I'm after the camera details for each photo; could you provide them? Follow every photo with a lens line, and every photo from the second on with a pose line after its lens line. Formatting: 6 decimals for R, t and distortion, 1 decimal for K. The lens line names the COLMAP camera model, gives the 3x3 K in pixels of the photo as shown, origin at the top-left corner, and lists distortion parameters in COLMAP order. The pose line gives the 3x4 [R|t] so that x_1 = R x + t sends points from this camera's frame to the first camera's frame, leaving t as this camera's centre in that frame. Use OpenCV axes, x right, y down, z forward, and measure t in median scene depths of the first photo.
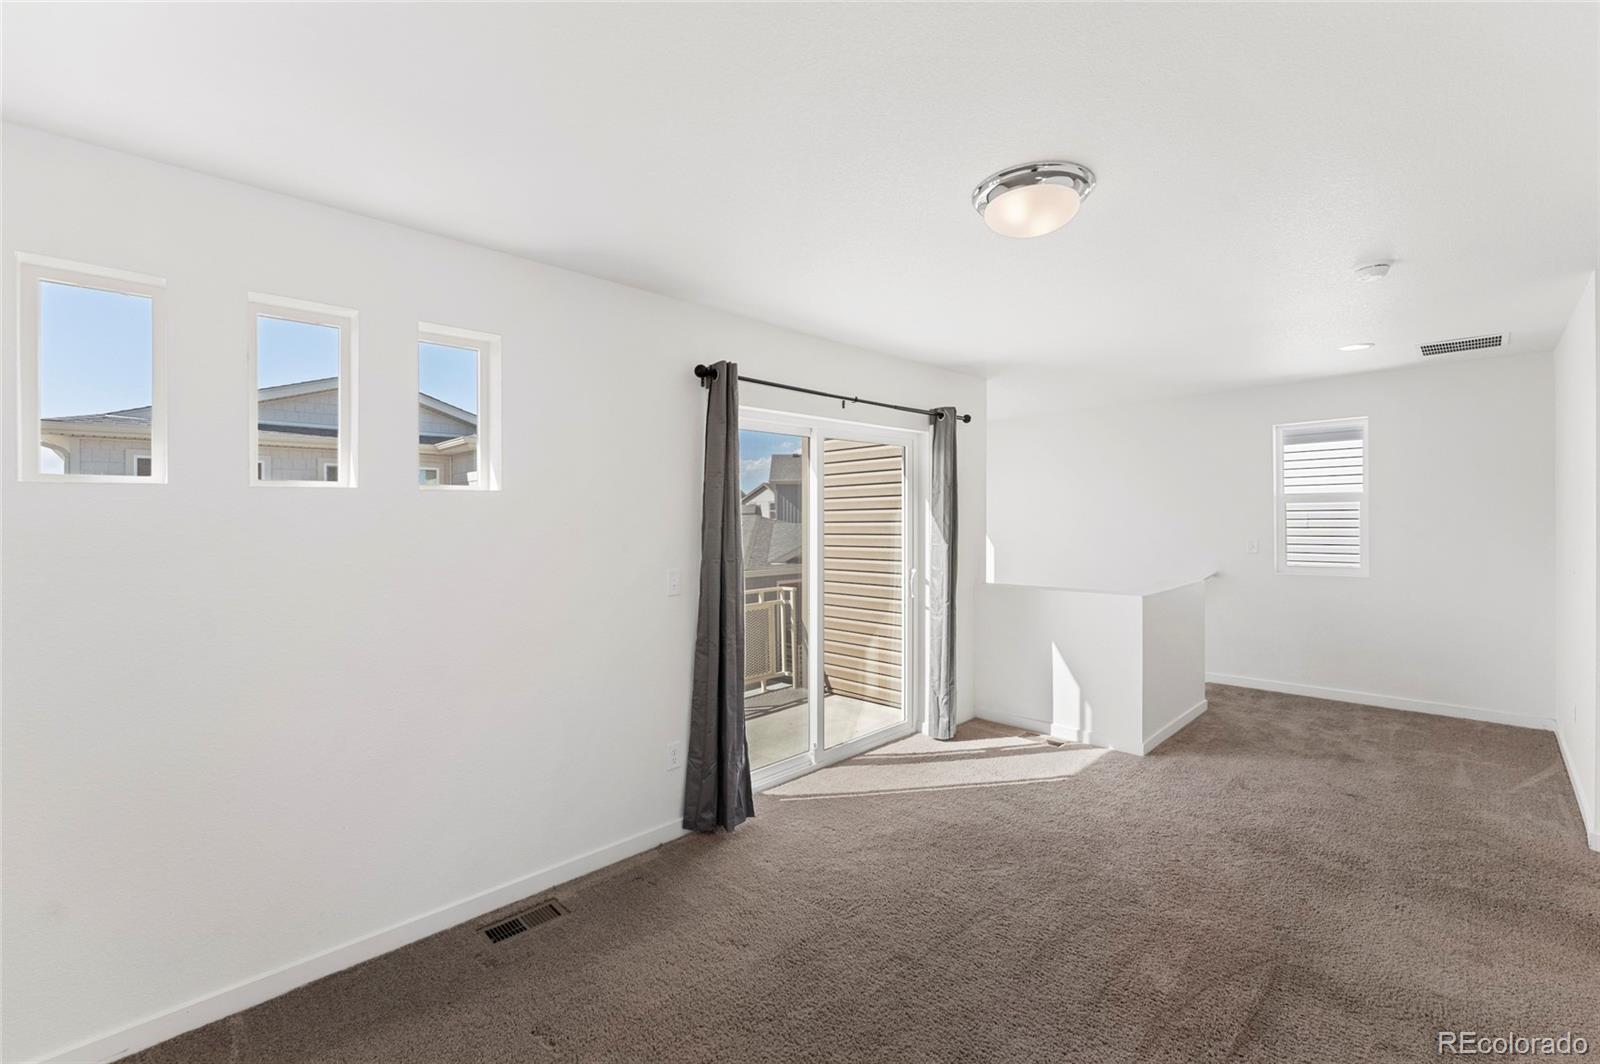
lens RADIAL K [[670.9, 0, 793.0], [0, 670.9, 524.6], [0, 0, 1]] dist [-0.000497, 0.000023]
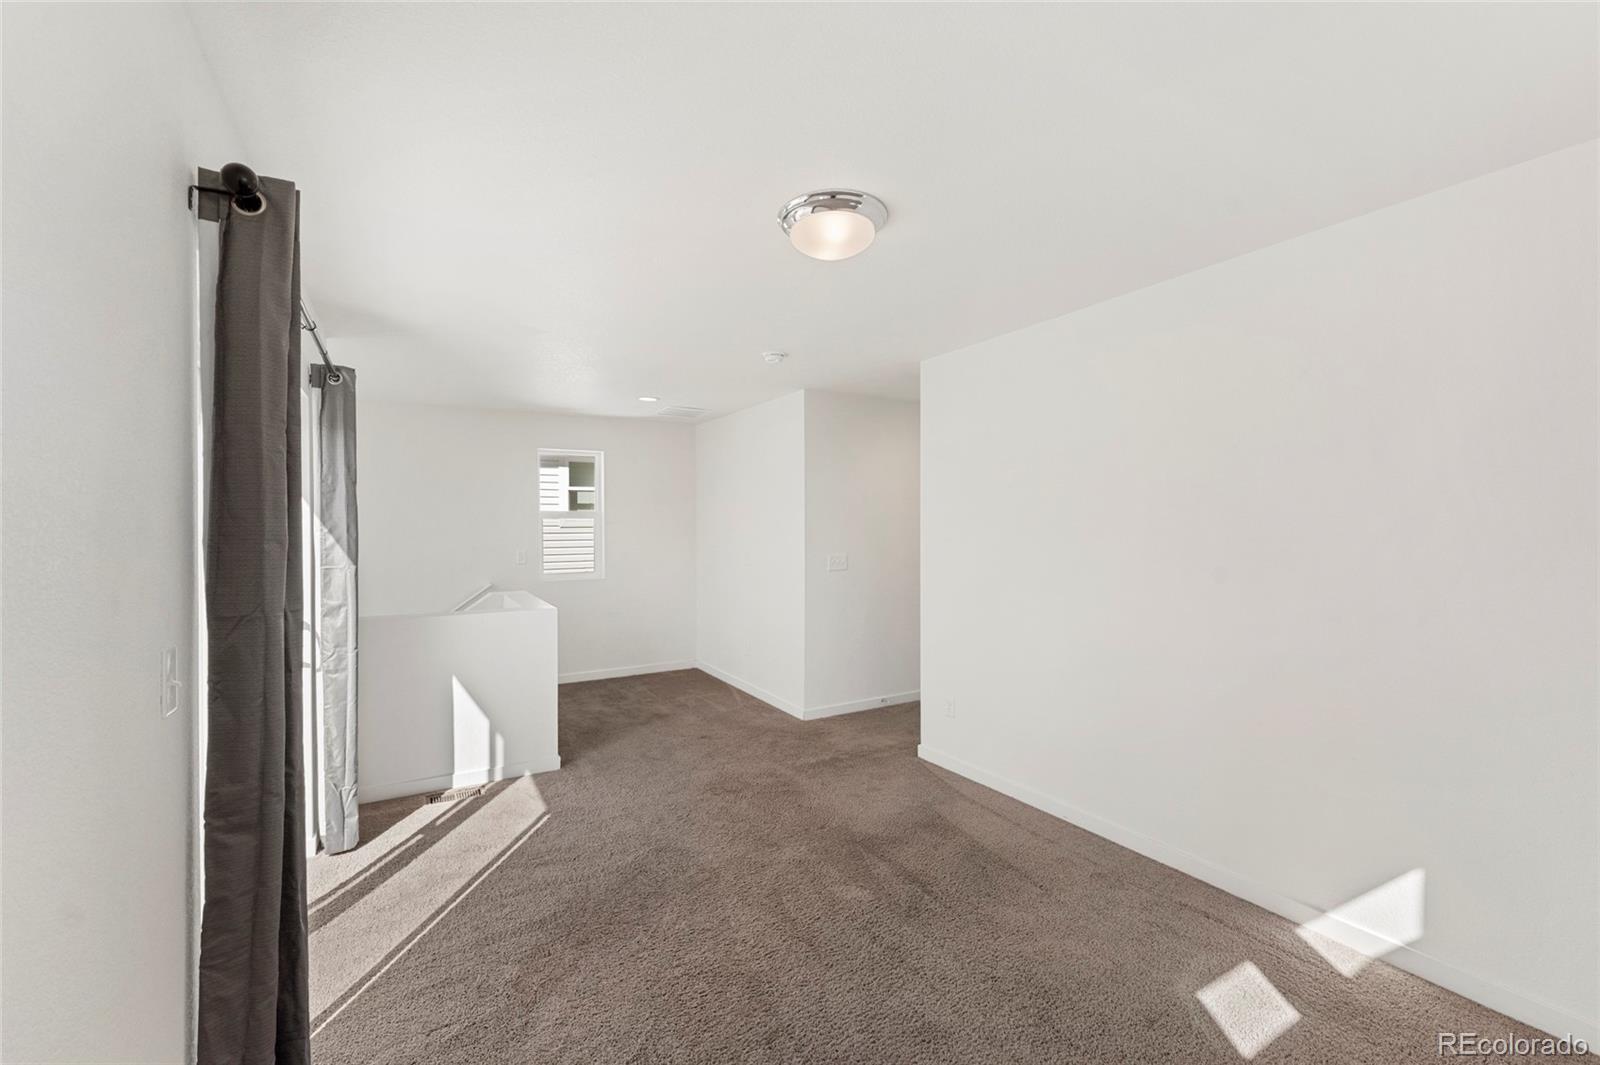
lens RADIAL K [[670.9, 0, 795.1], [0, 670.9, 537.4], [0, 0, 1]] dist [-0.000497, 0.000023]
pose [[0.241713, -0.001385, 0.970347, -0.359851], [0.008615, 0.999963, -0.000719, 0.004994], [-0.970310, 0.008533, 0.241715, 0.417057]]
